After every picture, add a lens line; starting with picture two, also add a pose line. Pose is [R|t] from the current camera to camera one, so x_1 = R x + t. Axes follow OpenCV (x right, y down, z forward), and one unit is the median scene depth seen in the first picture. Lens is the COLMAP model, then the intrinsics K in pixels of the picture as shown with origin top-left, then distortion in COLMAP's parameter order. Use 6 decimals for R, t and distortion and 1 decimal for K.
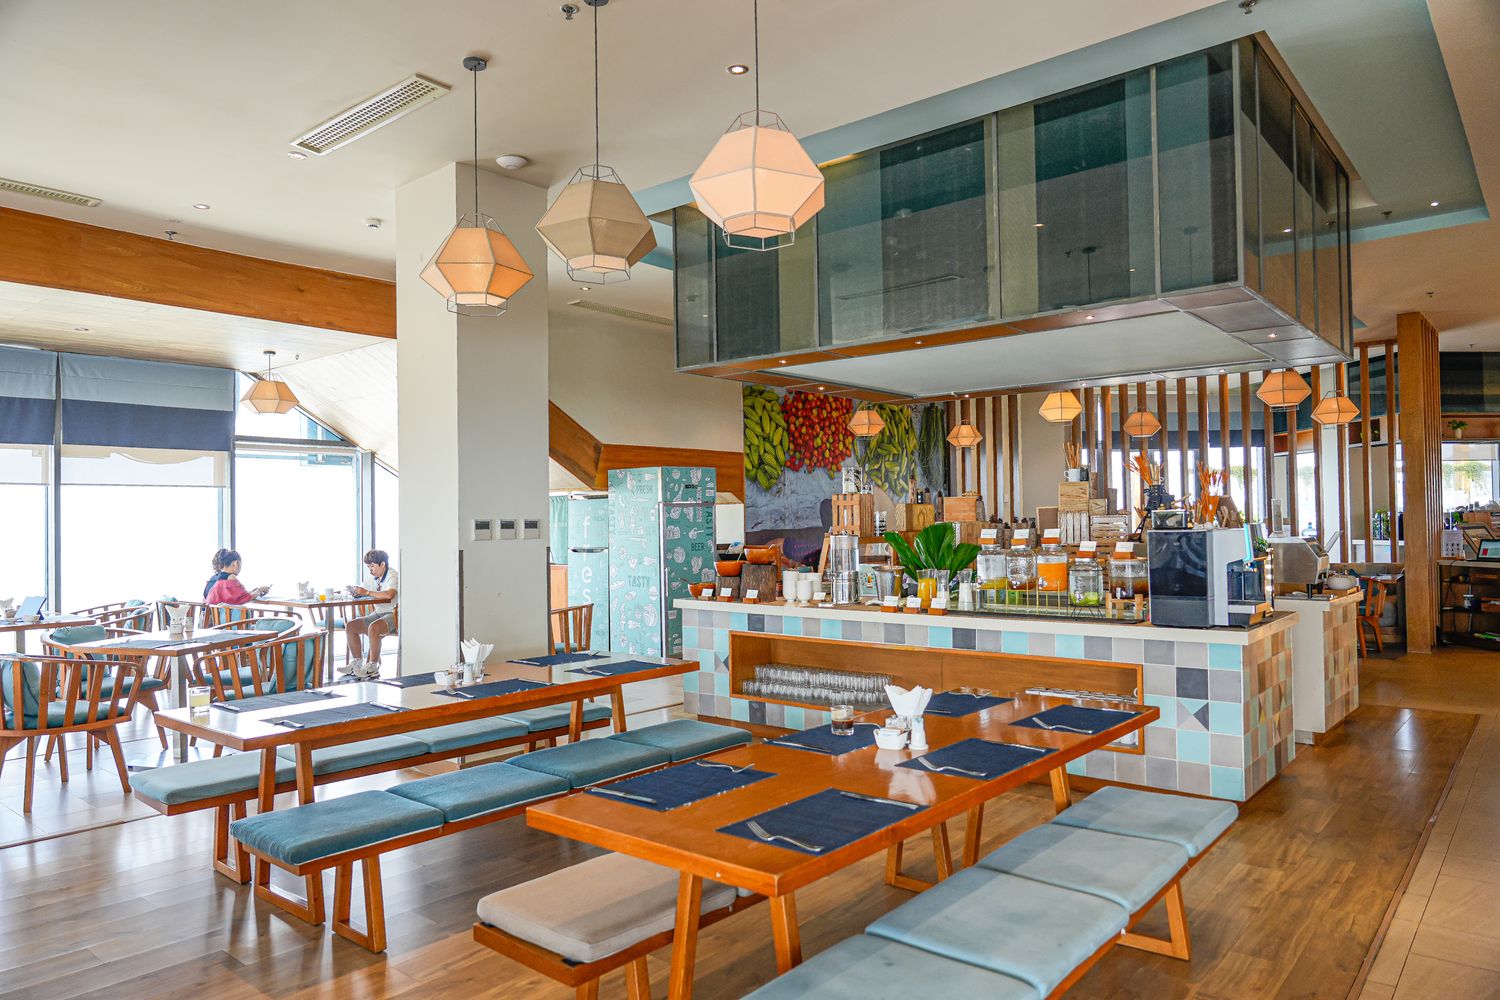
lens RADIAL K [[988.8, 0, 750.0], [0, 988.8, 500.0], [0, 0, 1]] dist [0.000277, 0.000521]
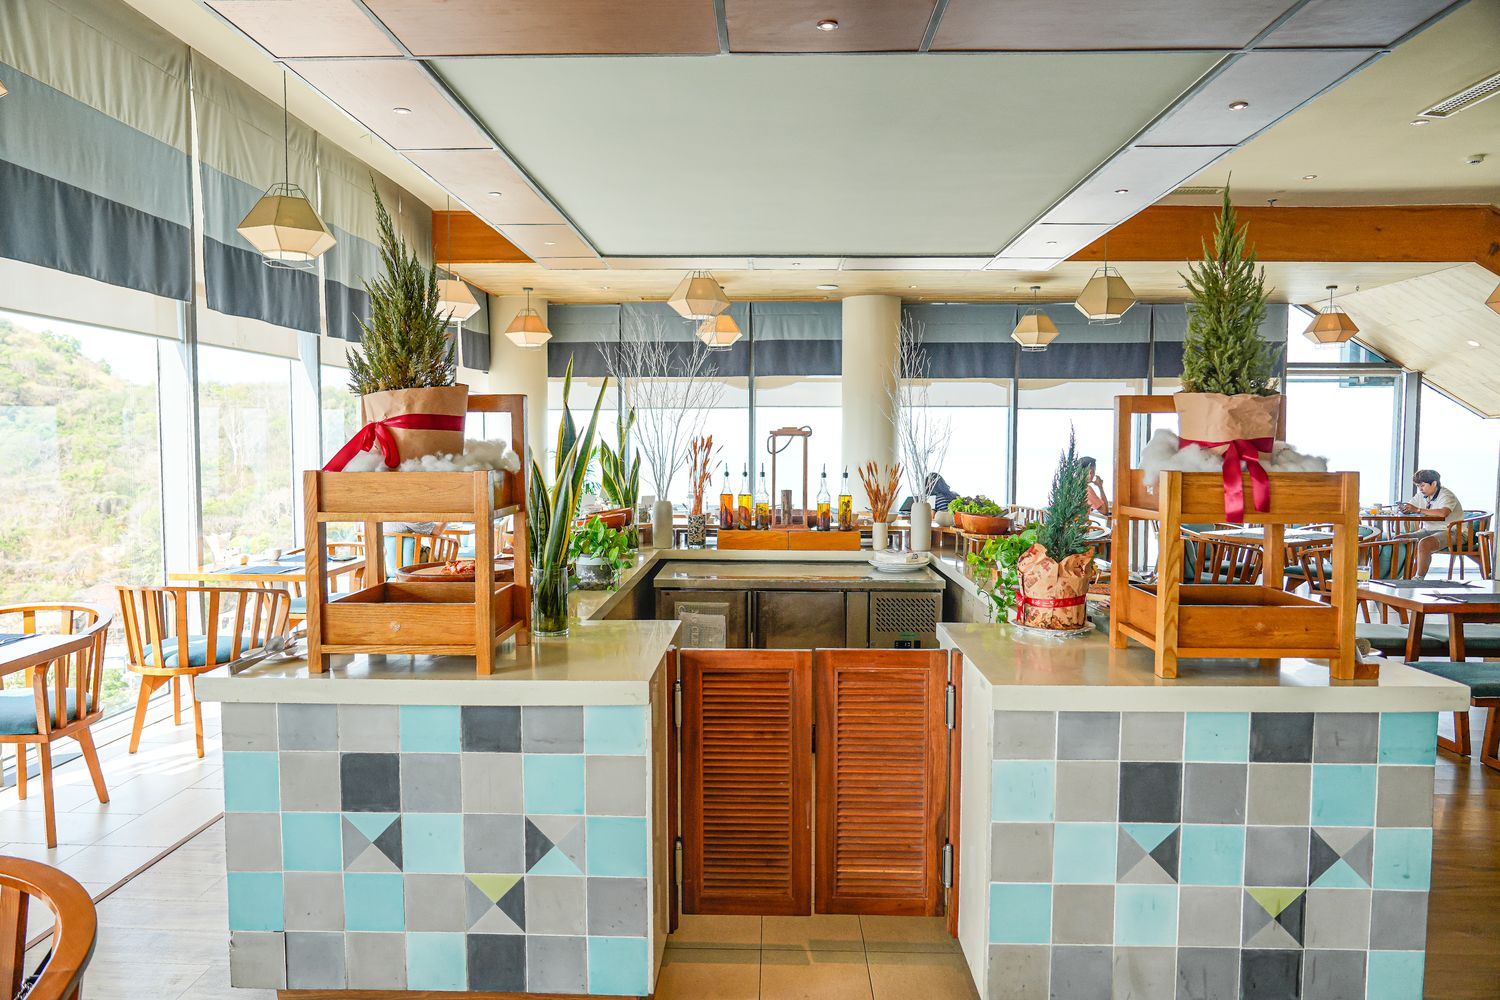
lens RADIAL K [[988.8, 0, 750.0], [0, 988.8, 500.0], [0, 0, 1]] dist [0.000277, 0.000521]
pose [[0.621403, 0.062774, -0.780972, -0.011415], [0.005173, 0.996435, 0.084209, -0.008061], [0.783474, -0.056367, 0.618863, -0.198736]]
